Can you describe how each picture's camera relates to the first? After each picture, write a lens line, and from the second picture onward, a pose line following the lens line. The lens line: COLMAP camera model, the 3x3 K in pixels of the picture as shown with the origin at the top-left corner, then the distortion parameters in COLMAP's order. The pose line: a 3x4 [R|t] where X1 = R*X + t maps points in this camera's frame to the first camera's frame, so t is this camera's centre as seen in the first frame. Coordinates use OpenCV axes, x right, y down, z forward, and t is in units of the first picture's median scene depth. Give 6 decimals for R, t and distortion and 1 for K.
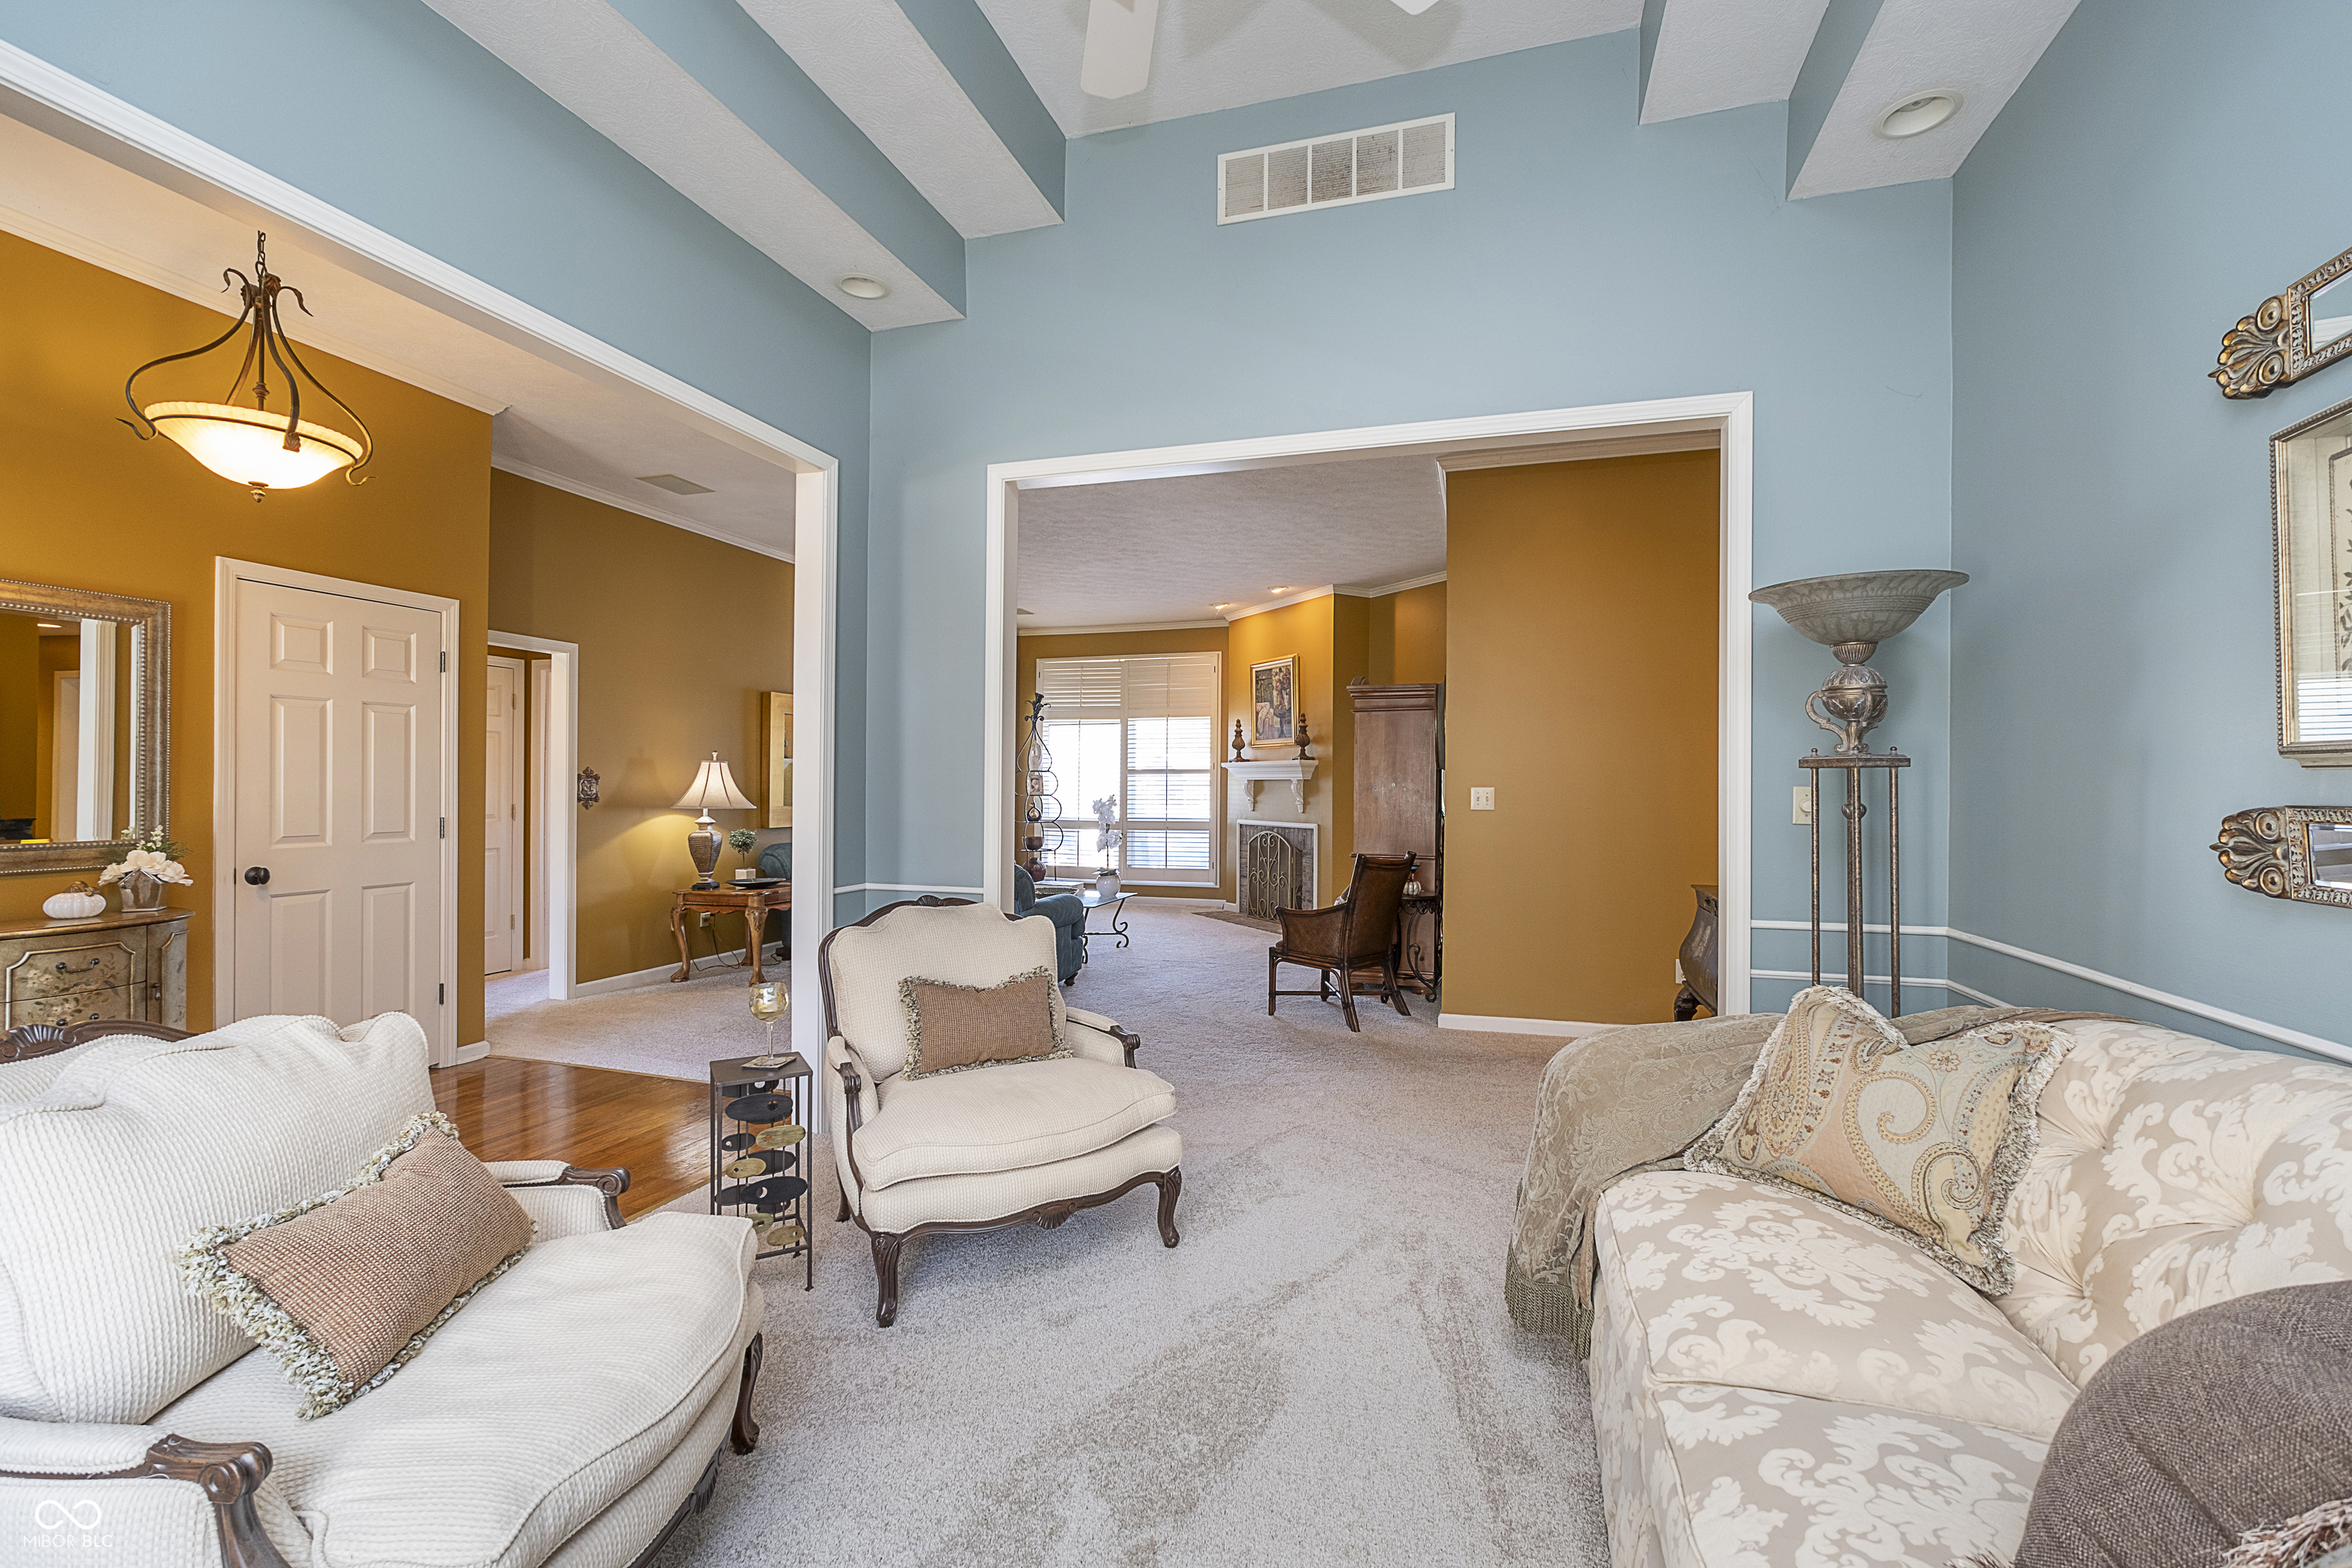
lens RADIAL K [[1010.4, 0, 1216.1], [0, 1010.4, 778.5], [0, 0, 1]] dist [0.001045, 0.000852]
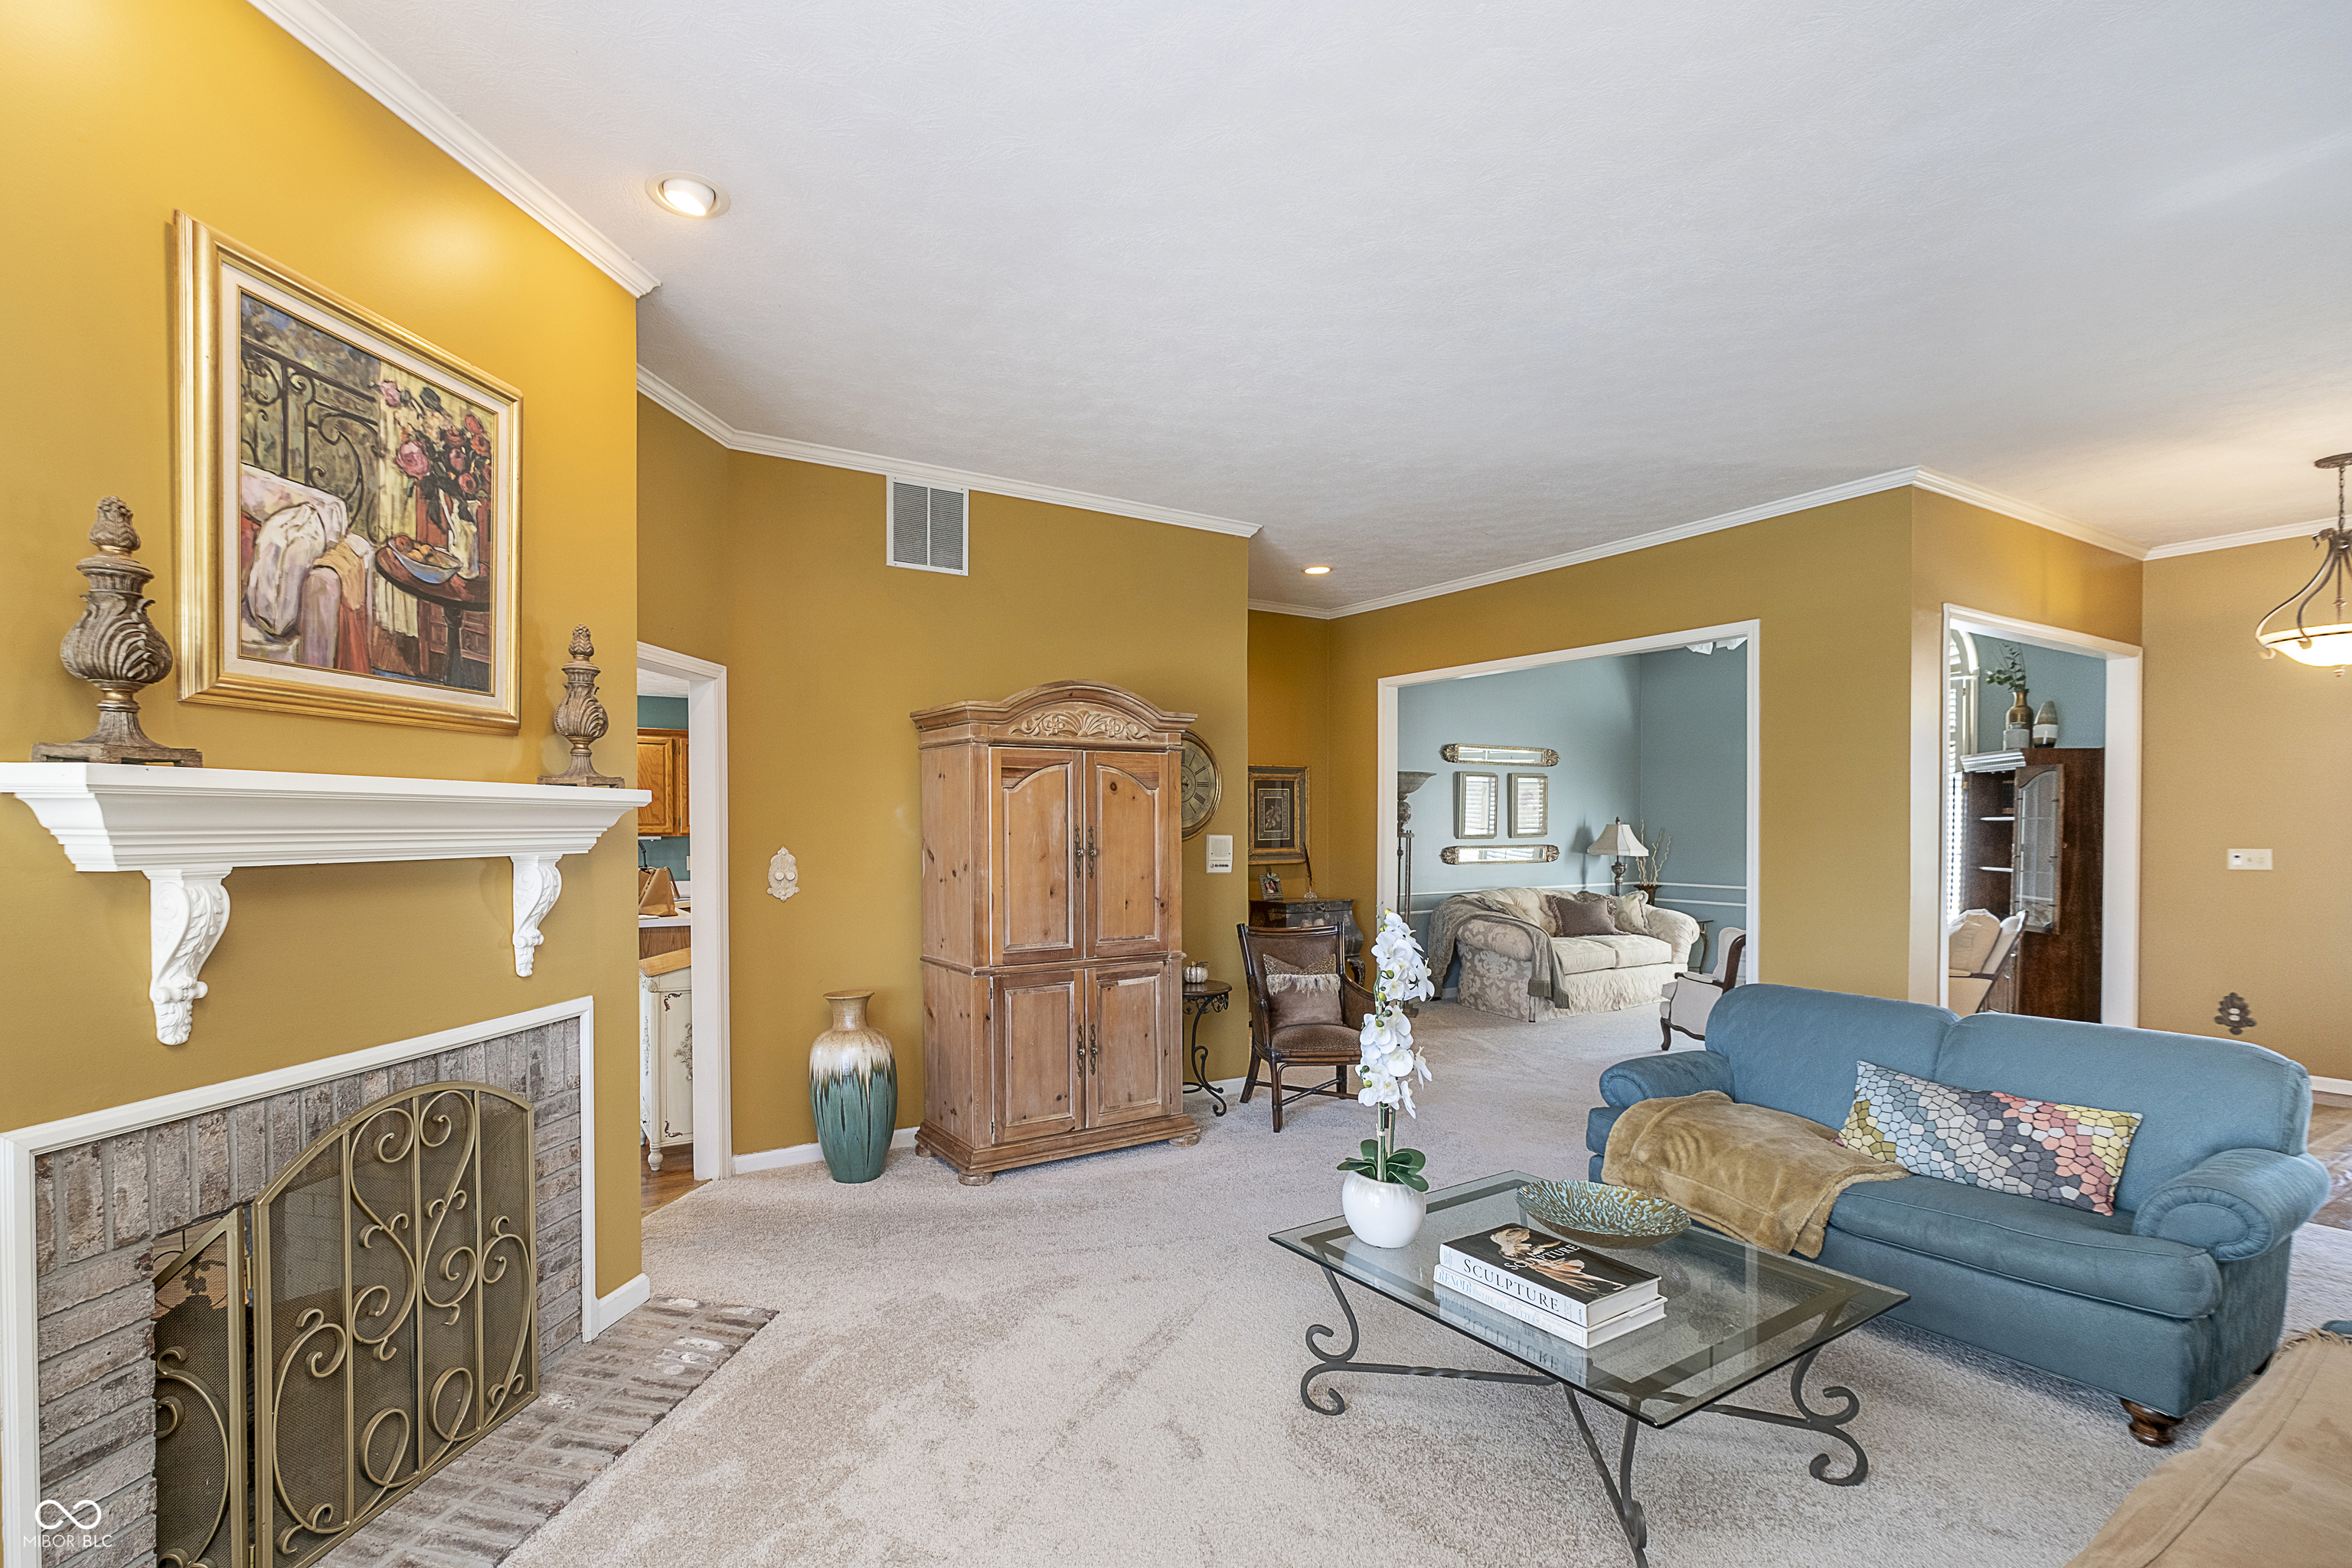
lens RADIAL K [[1052.9, 0, 1055.8], [0, 1052.9, 830.0], [0, 0, 1]] dist [-0.019538, 0.010485]
pose [[-0.708486, -0.010406, 0.705648, -0.196268], [-0.011492, 0.999929, 0.003207, -0.007483], [-0.705631, -0.005837, -0.708555, 0.971364]]
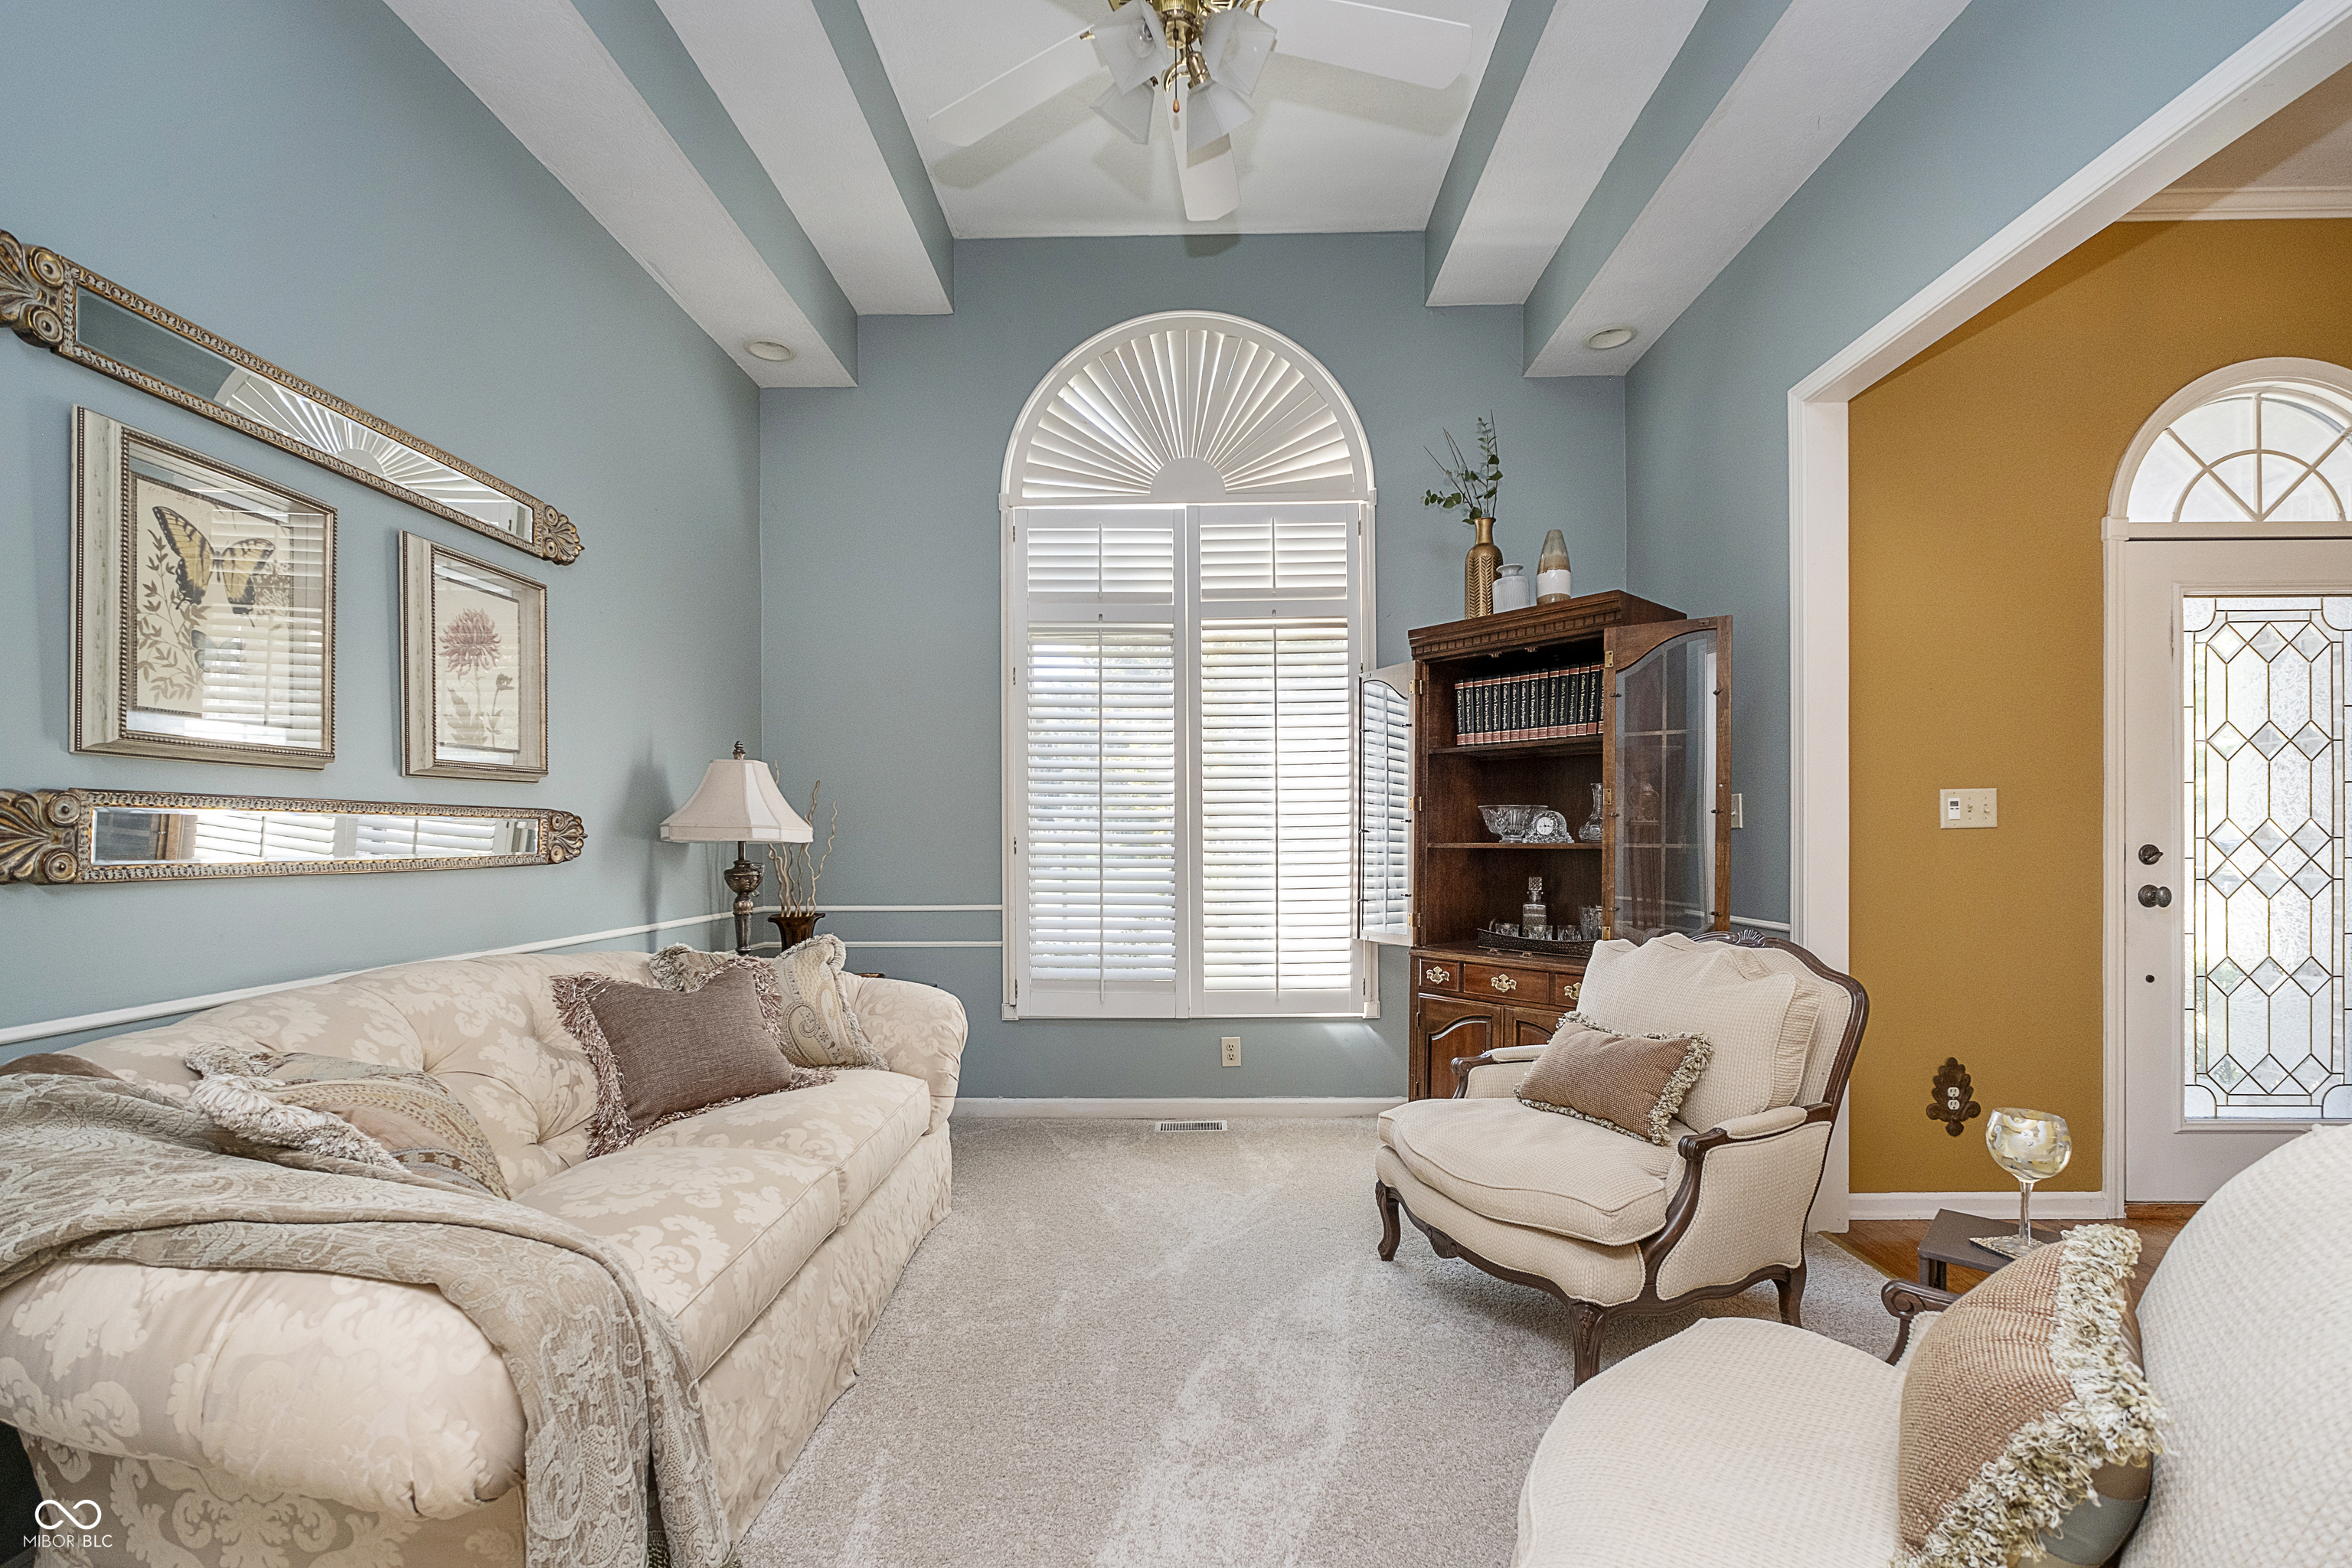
lens RADIAL K [[1006.3, 0, 1185.6], [0, 1006.3, 839.2], [0, 0, 1]] dist [-0.000329, 0.000041]
pose [[-0.968648, 0.000129, -0.248438, 0.036664], [0.002421, 0.999957, -0.008921, 0.013626], [0.248426, -0.009243, -0.968607, 0.351460]]
